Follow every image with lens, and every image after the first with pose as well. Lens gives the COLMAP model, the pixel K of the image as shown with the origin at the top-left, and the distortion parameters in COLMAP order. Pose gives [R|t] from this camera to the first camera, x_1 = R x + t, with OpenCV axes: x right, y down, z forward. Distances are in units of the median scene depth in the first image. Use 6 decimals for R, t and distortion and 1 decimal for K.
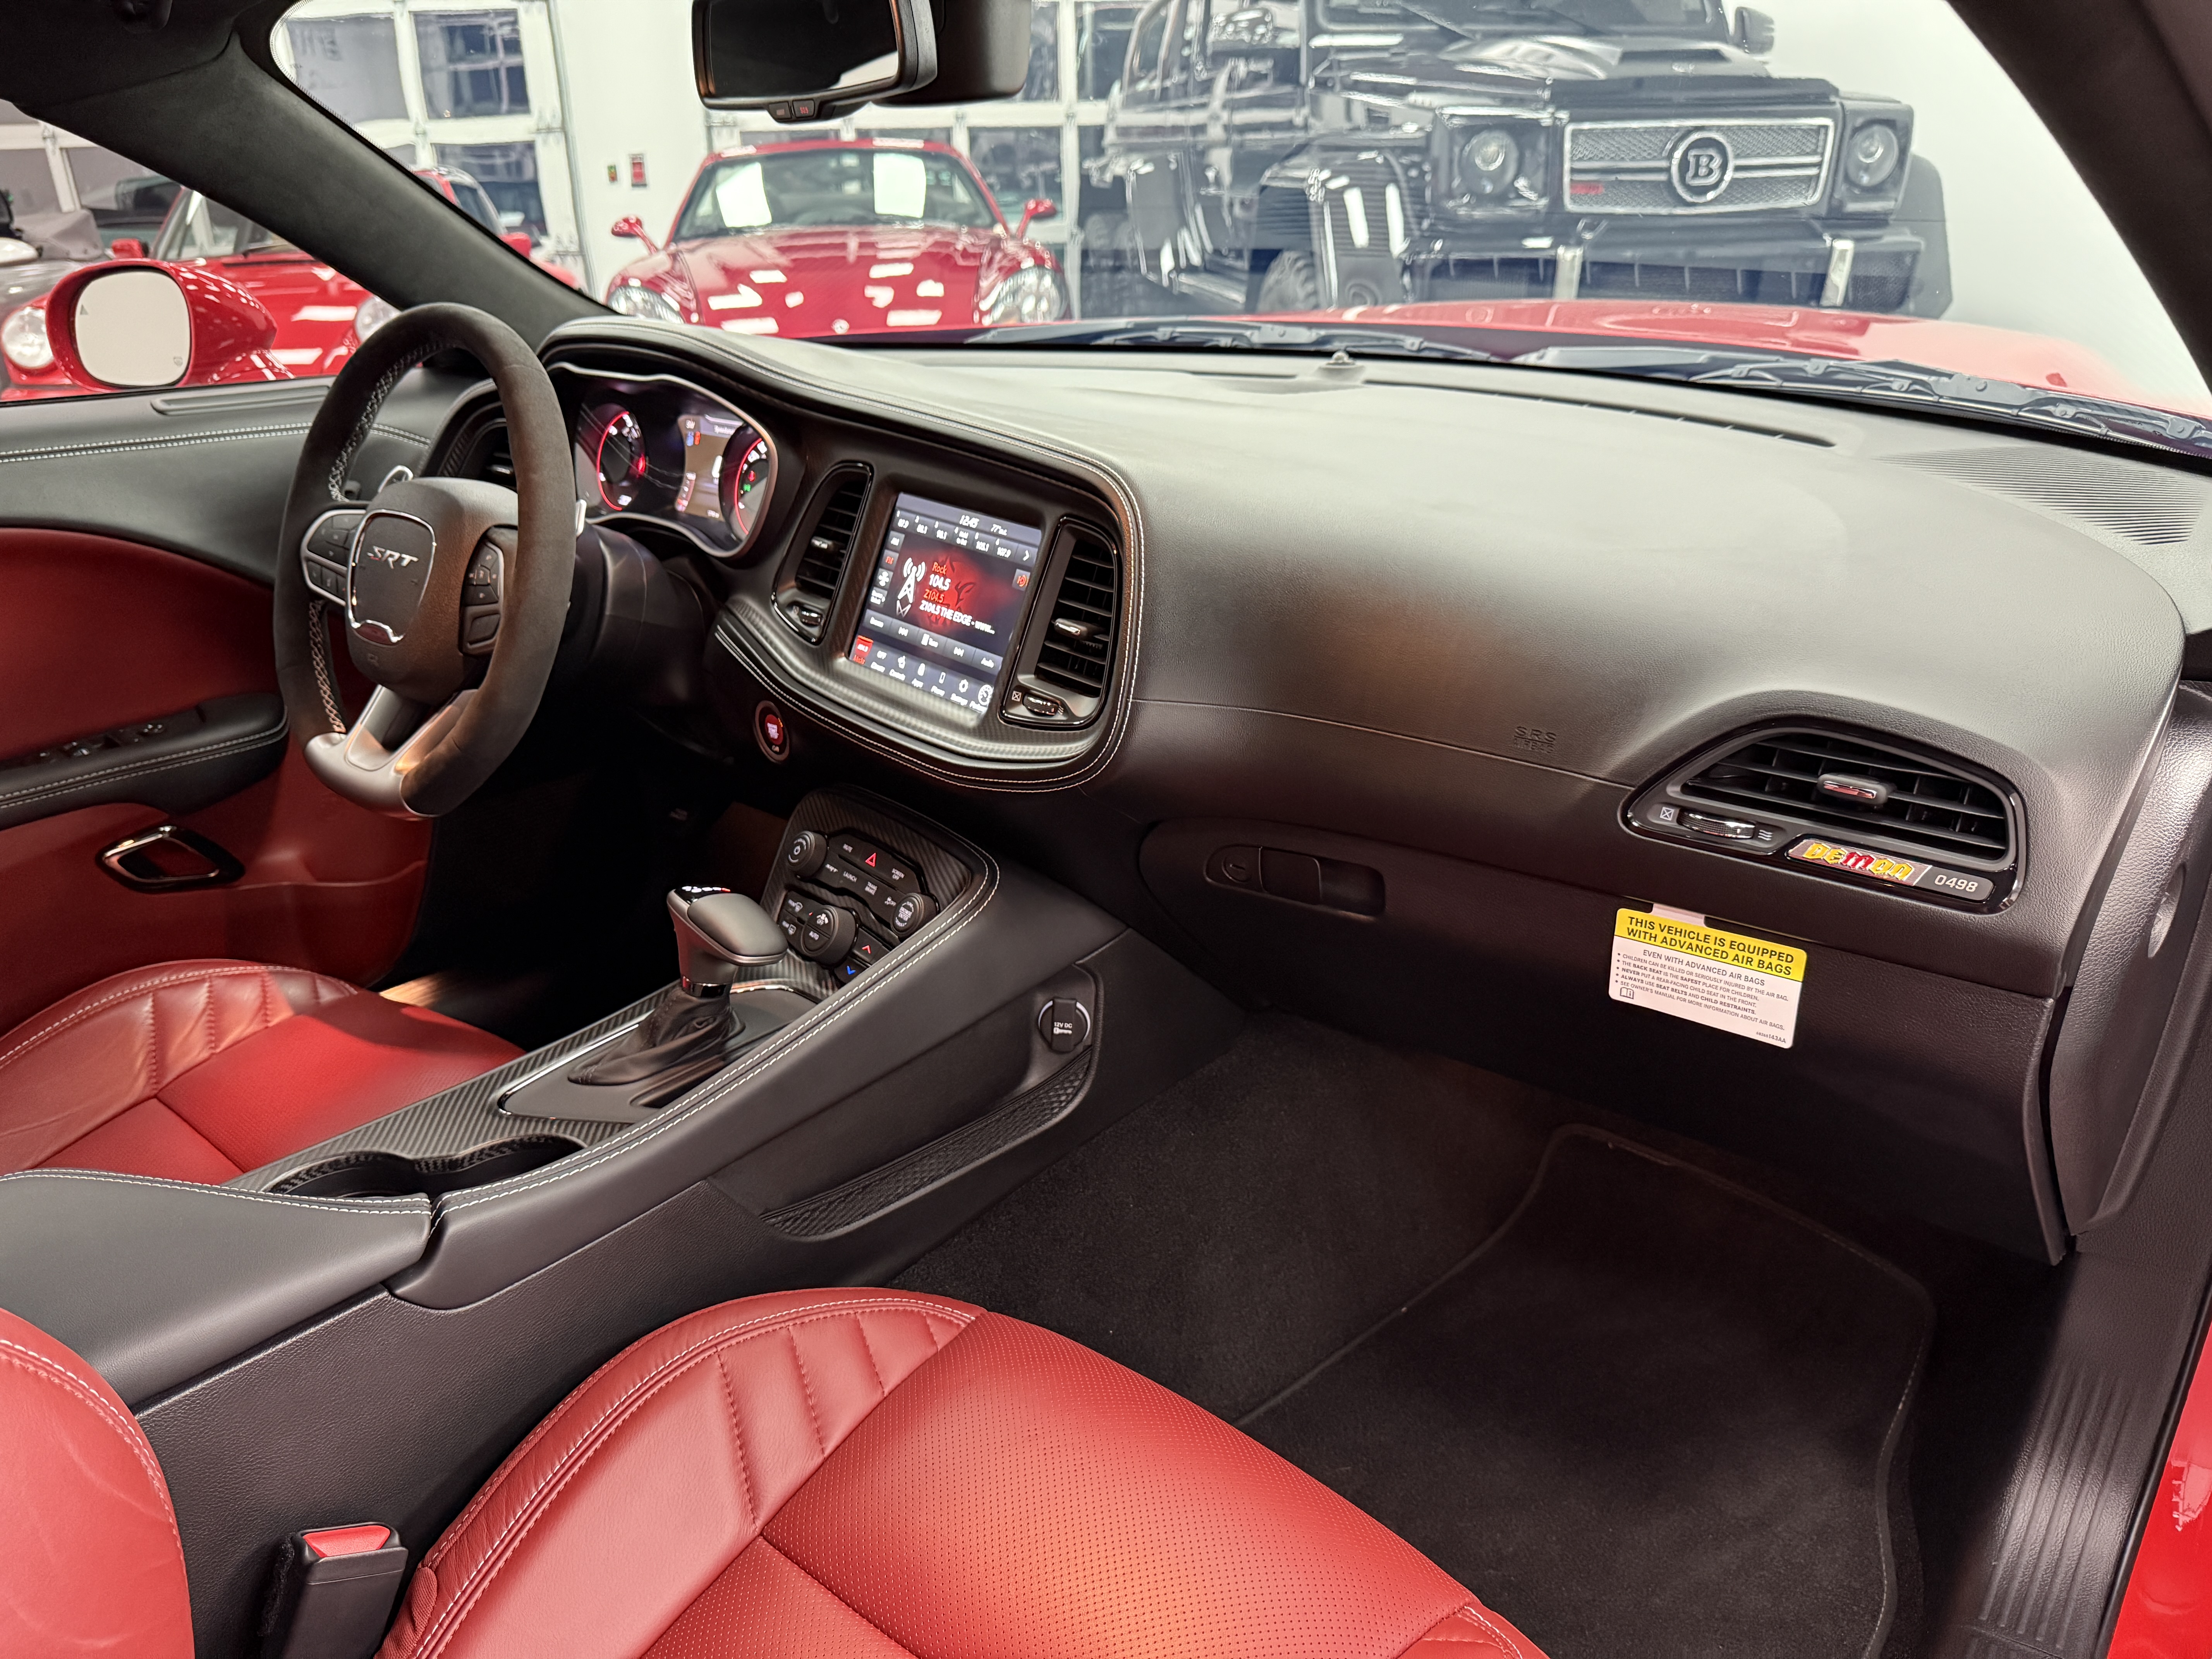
lens RADIAL K [[1545.5, 0, 1097.9], [0, 1545.5, 830.6], [0, 0, 1]] dist [0.086357, -0.158989]
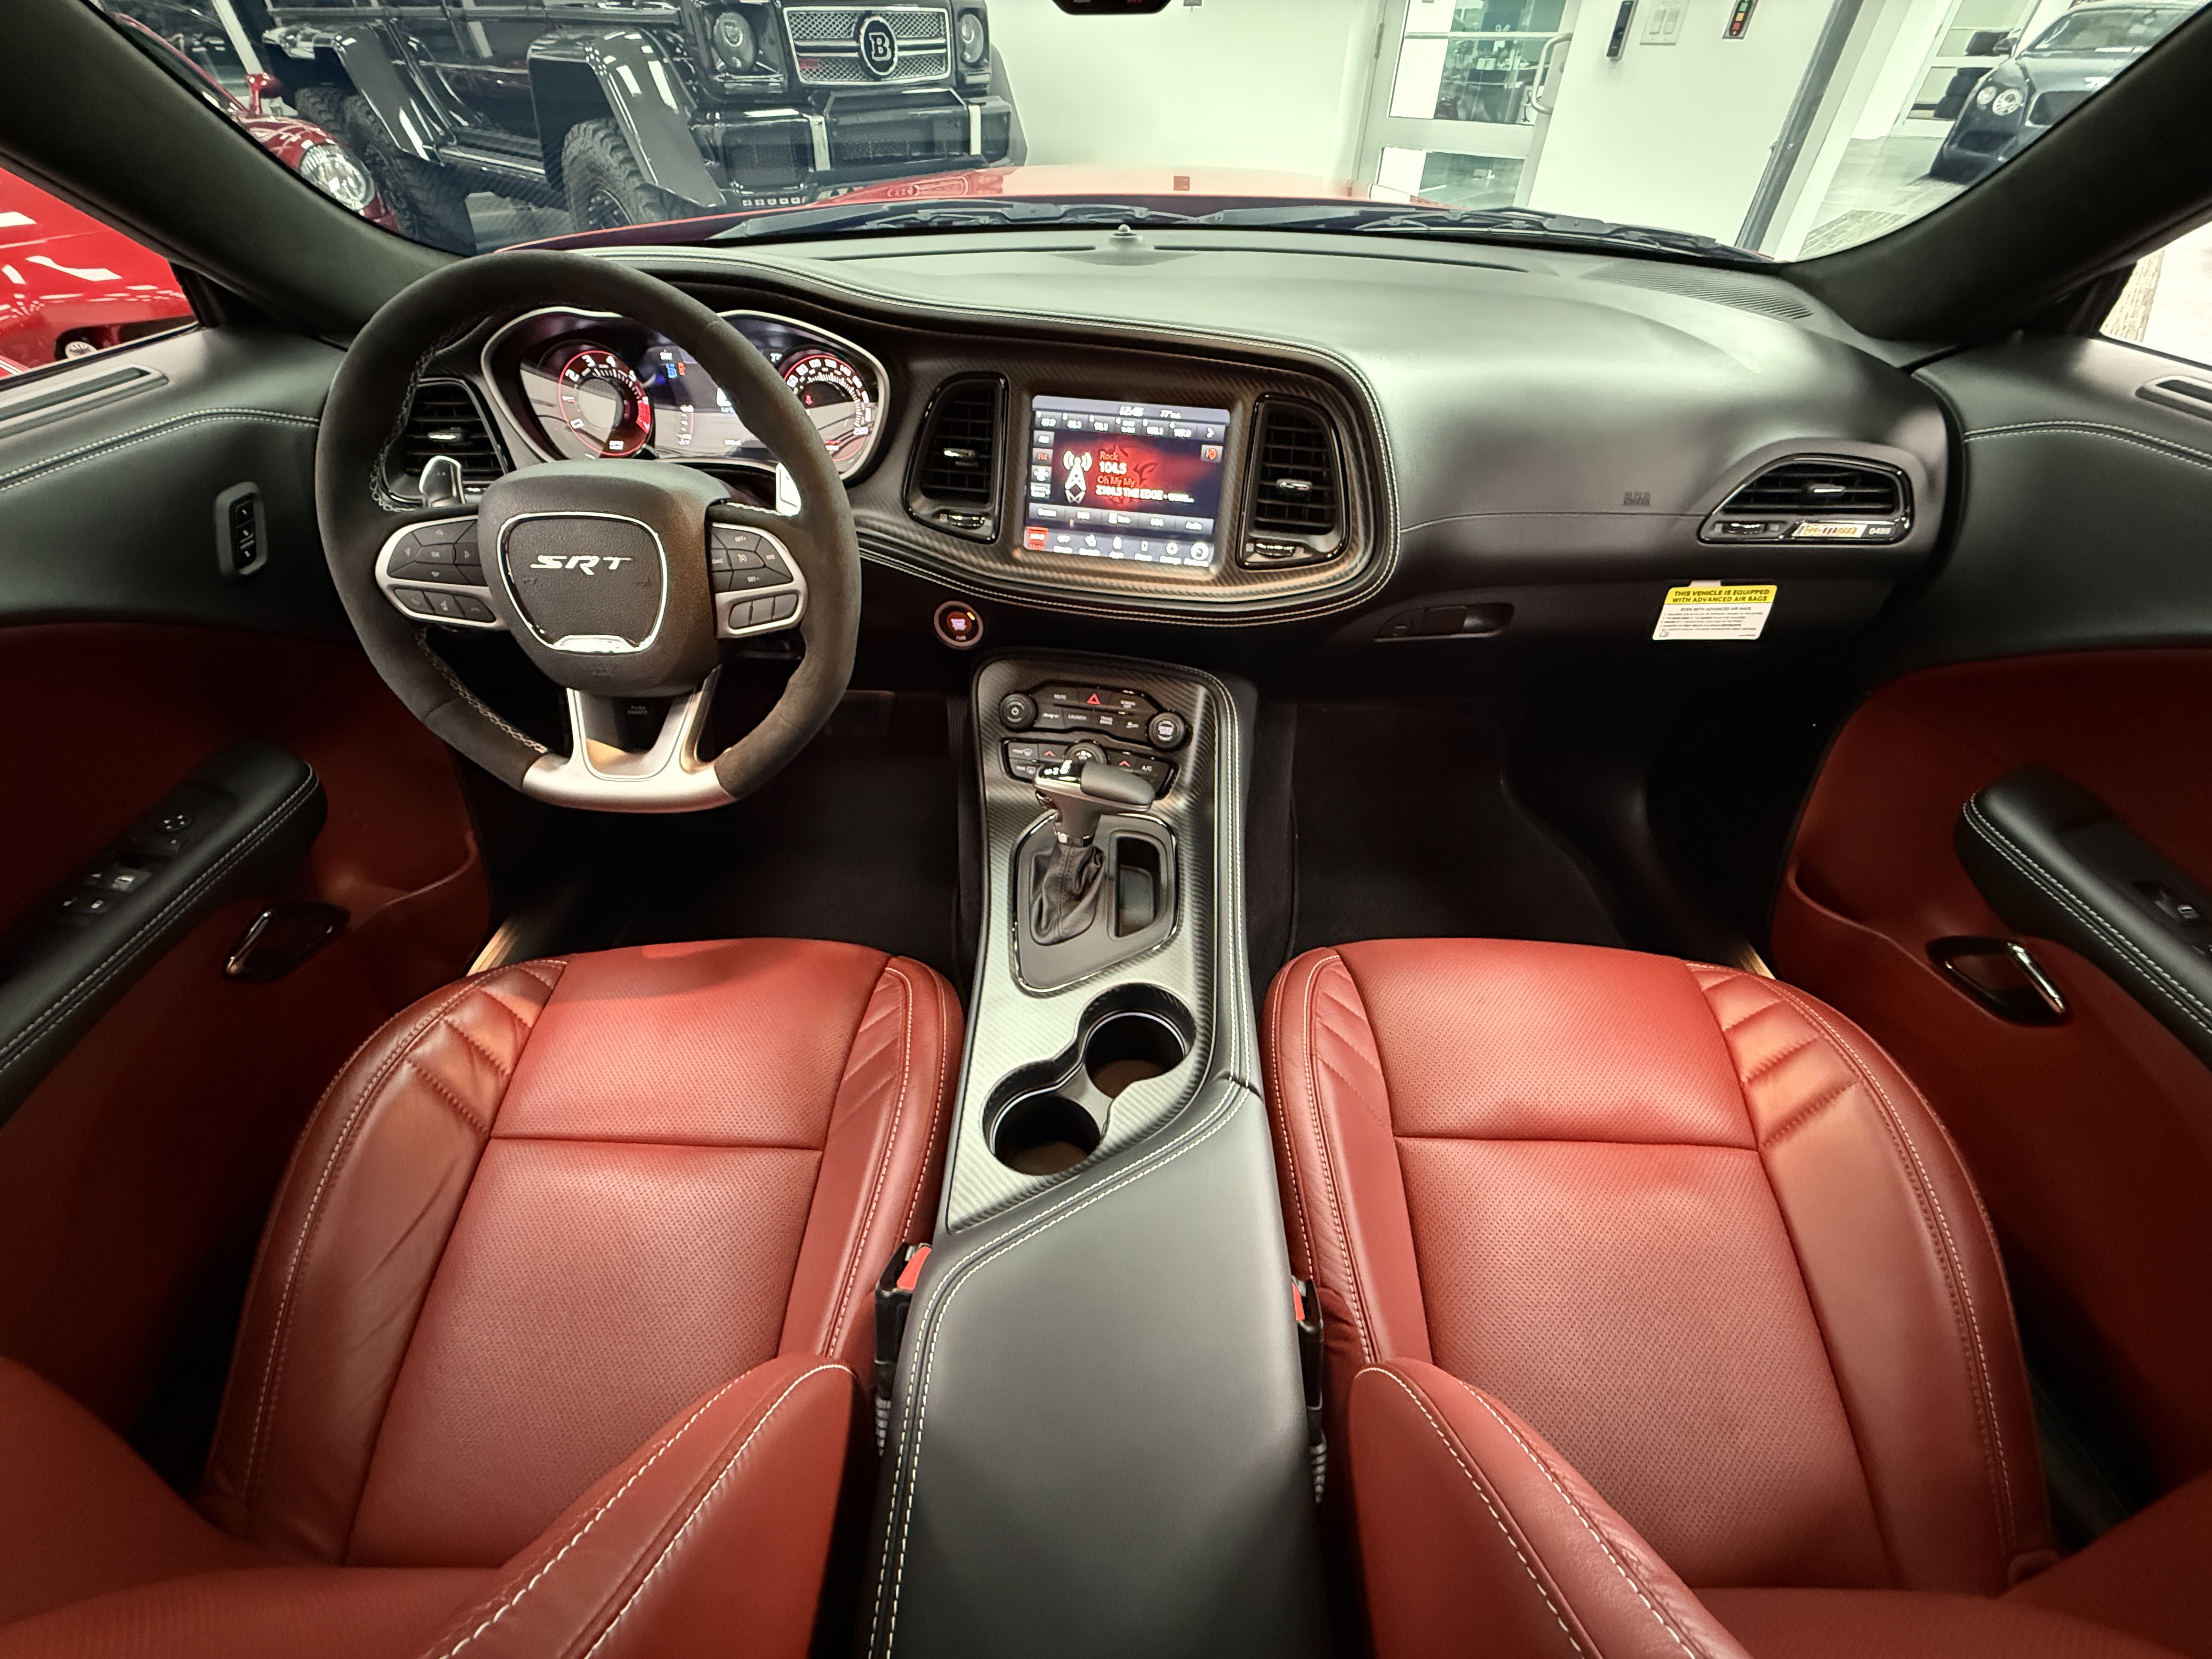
lens RADIAL K [[885.1, 0, 1095.4], [0, 885.1, 826.5], [0, 0, 1]] dist [-0.002992, 0.000135]
pose [[0.787319, -0.398825, 0.470179, -0.557227], [0.227440, 0.896690, 0.379760, -0.174637], [-0.573062, -0.192055, 0.796690, 0.392503]]
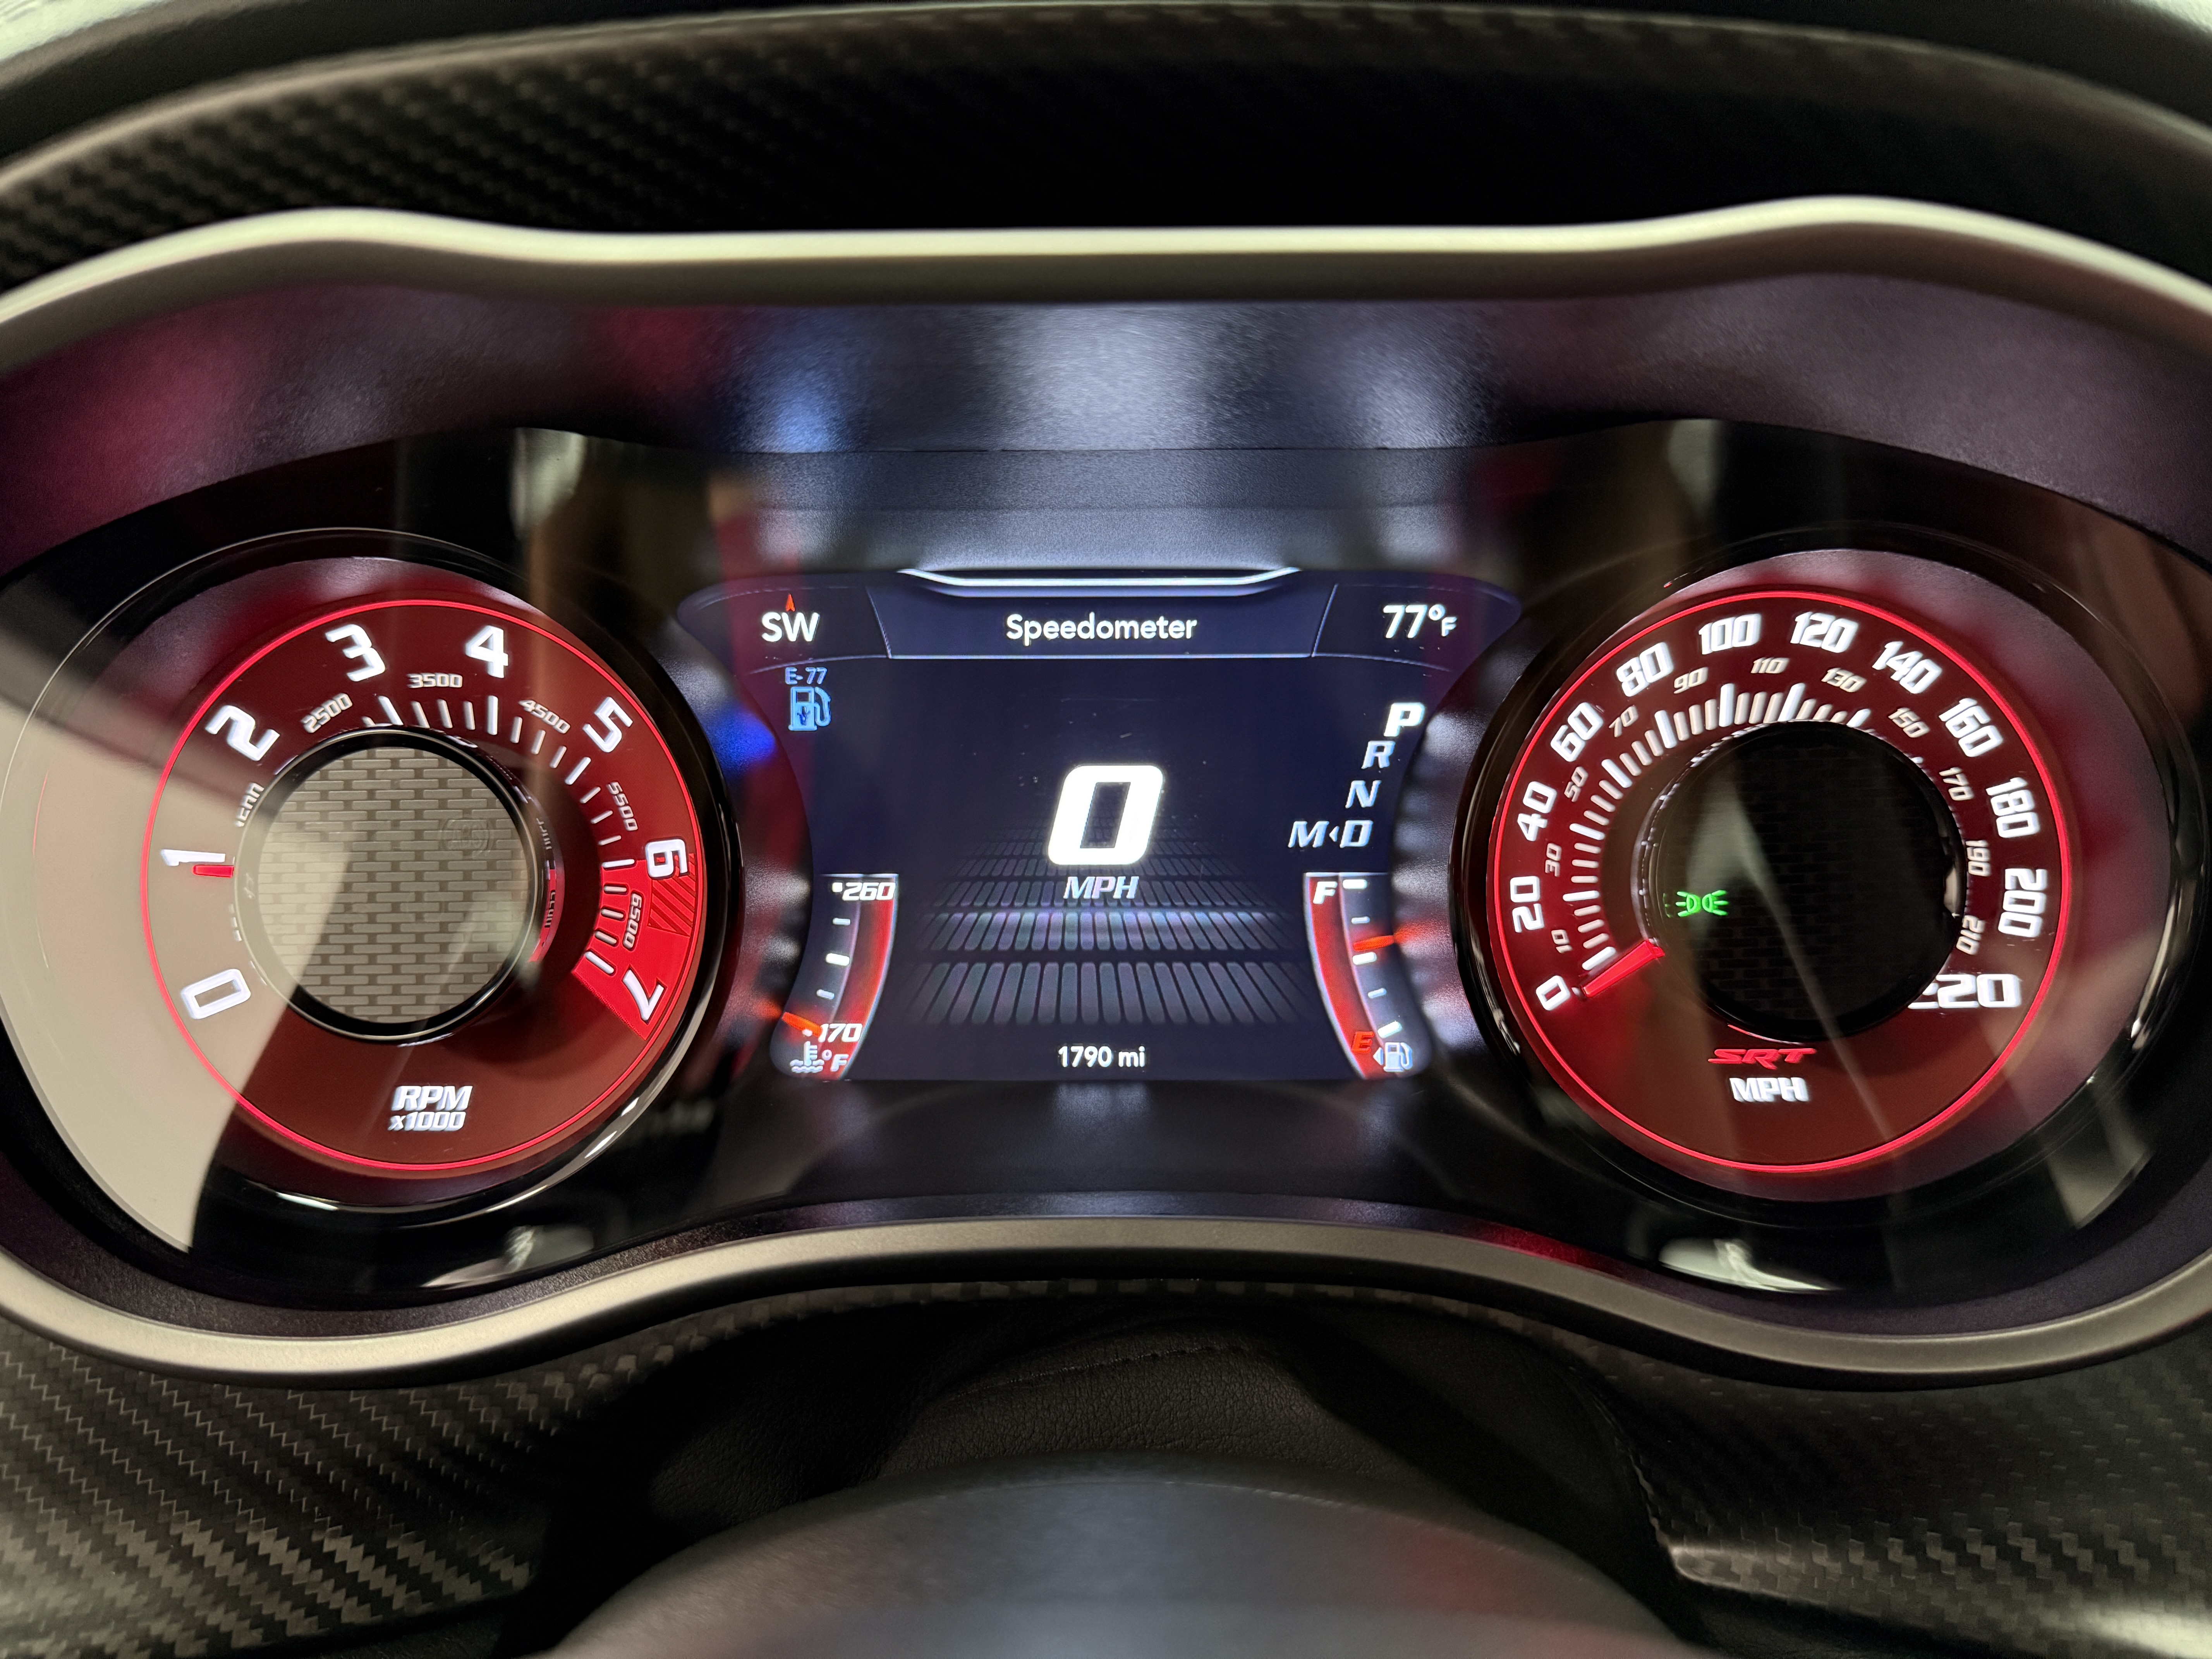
lens RADIAL K [[1569.0, 0, 1108.6], [0, 1569.0, 847.4], [0, 0, 1]] dist [0.002219, -0.002424]
pose [[0.752437, -0.196734, 0.628597, -0.452723], [0.252888, 0.967496, 0.000091, -0.285542], [-0.608183, 0.158896, 0.777731, 1.064527]]
